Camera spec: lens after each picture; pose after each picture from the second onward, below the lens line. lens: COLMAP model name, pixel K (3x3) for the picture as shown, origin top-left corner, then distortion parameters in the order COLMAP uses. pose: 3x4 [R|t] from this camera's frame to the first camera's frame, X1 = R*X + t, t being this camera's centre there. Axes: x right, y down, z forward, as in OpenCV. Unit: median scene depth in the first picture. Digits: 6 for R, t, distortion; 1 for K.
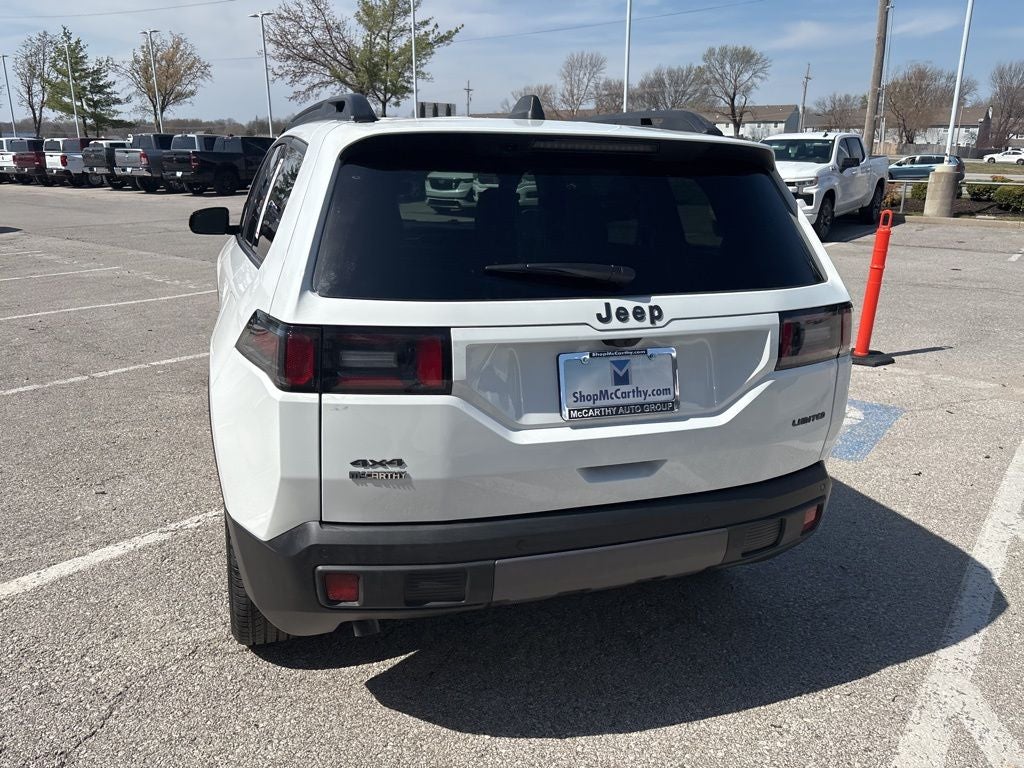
lens RADIAL K [[779.1, 0, 507.5], [0, 779.1, 365.4], [0, 0, 1]] dist [0.046344, -0.058611]
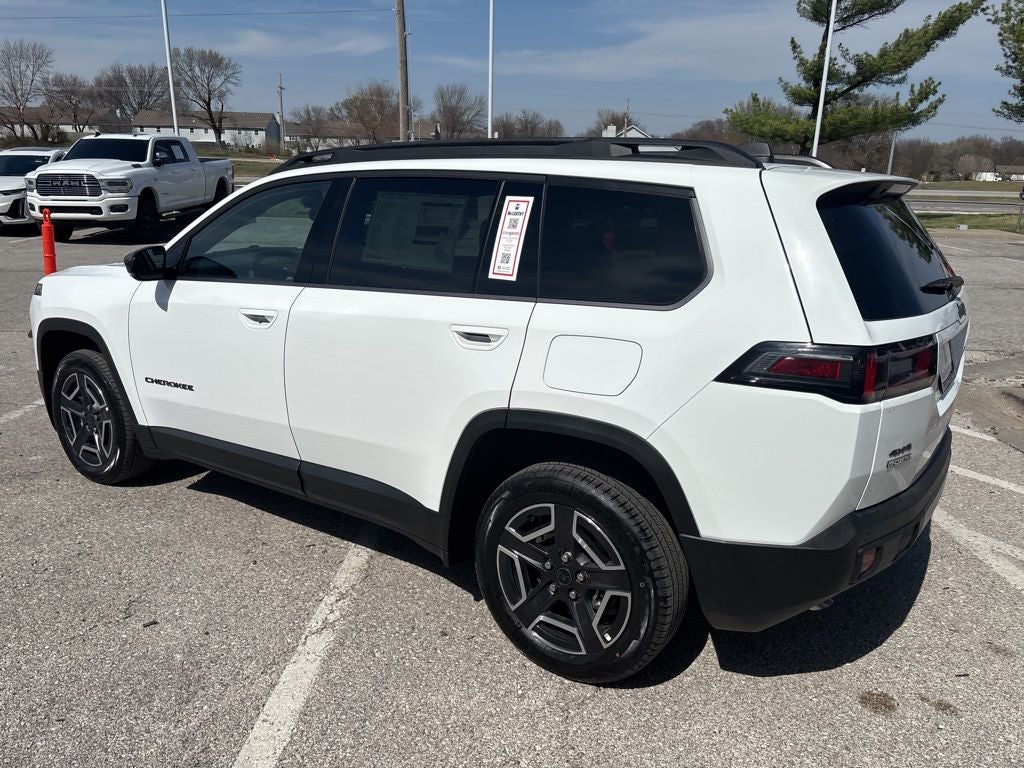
lens RADIAL K [[779.1, 0, 507.4], [0, 779.1, 375.4], [0, 0, 1]] dist [0.046344, -0.058611]
pose [[0.810537, -0.146839, 0.566982, -1.001903], [0.144507, 0.988272, 0.049365, -0.105617], [-0.567581, 0.041921, 0.822250, 0.243484]]
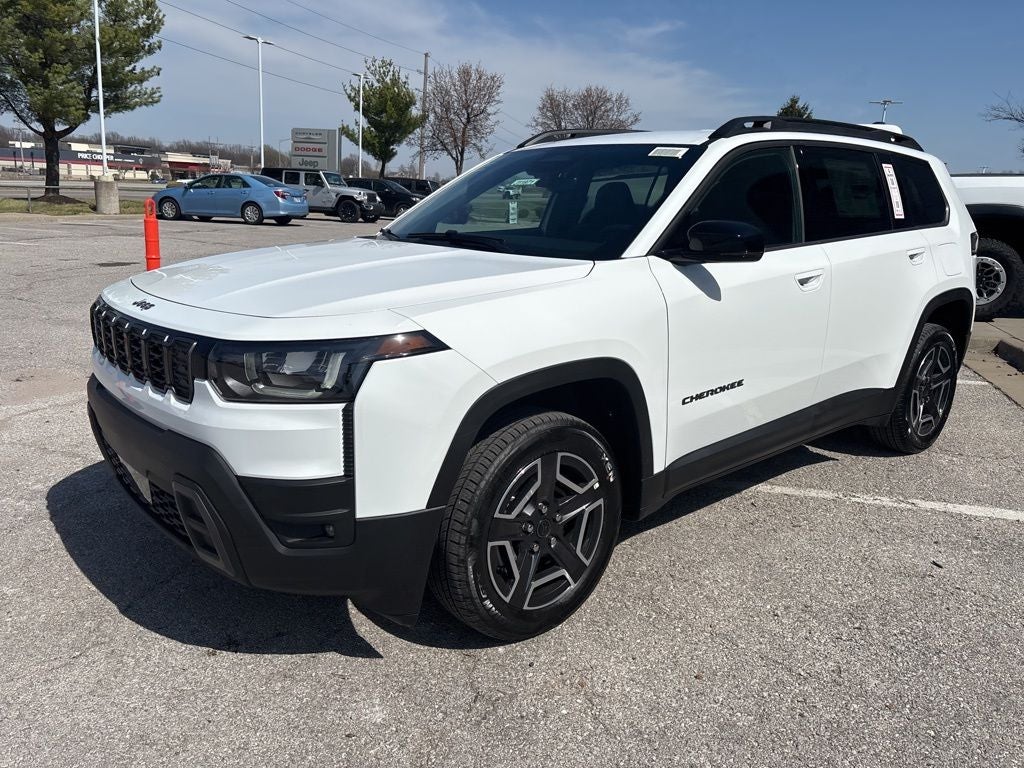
lens RADIAL K [[779.1, 0, 512.3], [0, 779.1, 375.4], [0, 0, 1]] dist [0.046344, -0.058611]
pose [[-0.374132, -0.237870, 0.896350, -1.639136], [0.200234, 0.923026, 0.328526, -0.593740], [-0.905501, 0.302392, -0.297704, 2.496456]]
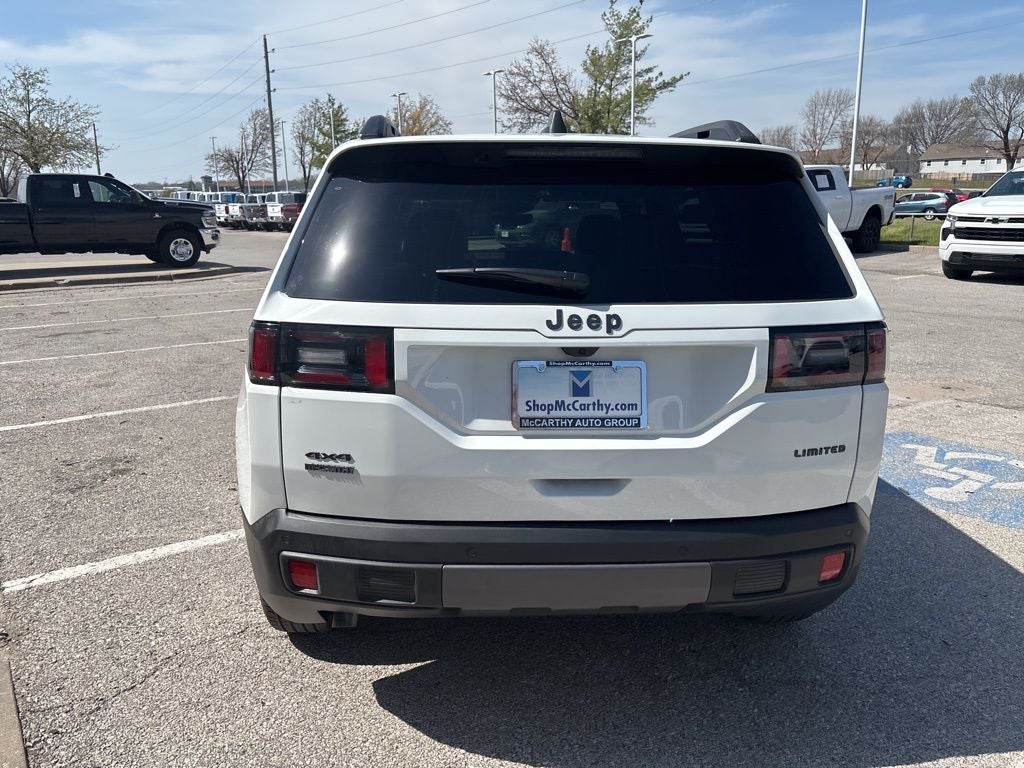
lens RADIAL K [[779.1, 0, 511.1], [0, 779.1, 378.2], [0, 0, 1]] dist [0.046344, -0.058611]
pose [[0.960617, 0.043190, -0.274499, 0.260563], [-0.054307, 0.997978, -0.033029, 0.031011], [0.272517, 0.046635, 0.961020, 0.040471]]
